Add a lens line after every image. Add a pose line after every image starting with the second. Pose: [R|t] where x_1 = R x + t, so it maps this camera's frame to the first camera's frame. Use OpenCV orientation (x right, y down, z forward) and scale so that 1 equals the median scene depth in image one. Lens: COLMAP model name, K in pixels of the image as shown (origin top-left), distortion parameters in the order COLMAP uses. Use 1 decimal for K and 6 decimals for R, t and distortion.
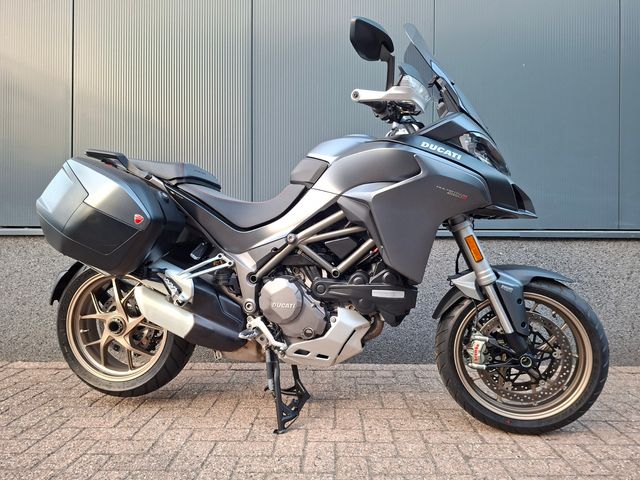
lens RADIAL K [[427.9, 0, 323.0], [0, 427.9, 245.5], [0, 0, 1]] dist [0.032839, -0.033010]
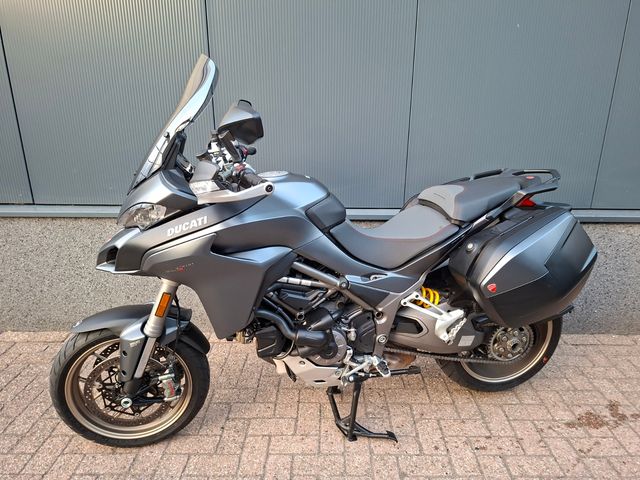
lens RADIAL K [[427.9, 0, 330.5], [0, 427.9, 233.4], [0, 0, 1]] dist [0.032839, -0.033010]
pose [[0.999802, -0.001751, 0.019809, 0.102494], [-0.004199, 0.955084, 0.296306, -0.432287], [-0.019438, -0.296331, 0.954888, 0.067747]]
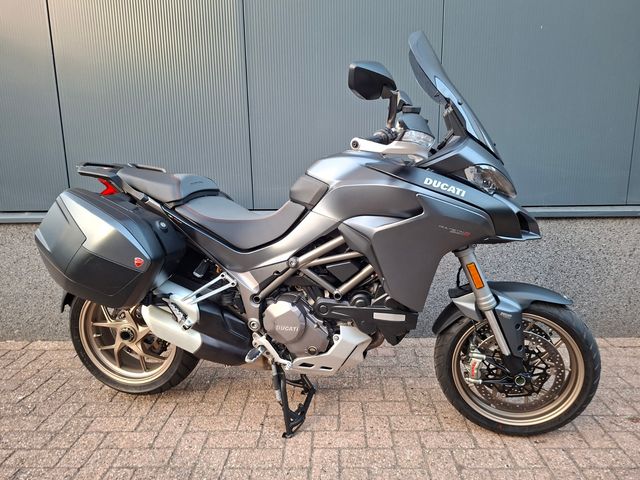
lens RADIAL K [[427.9, 0, 324.5], [0, 427.9, 229.7], [0, 0, 1]] dist [0.032839, -0.033010]
pose [[0.999788, -0.018308, -0.009459, 0.011127], [0.019725, 0.983084, 0.182089, -0.271910], [0.005965, -0.182237, 0.983236, 0.030744]]
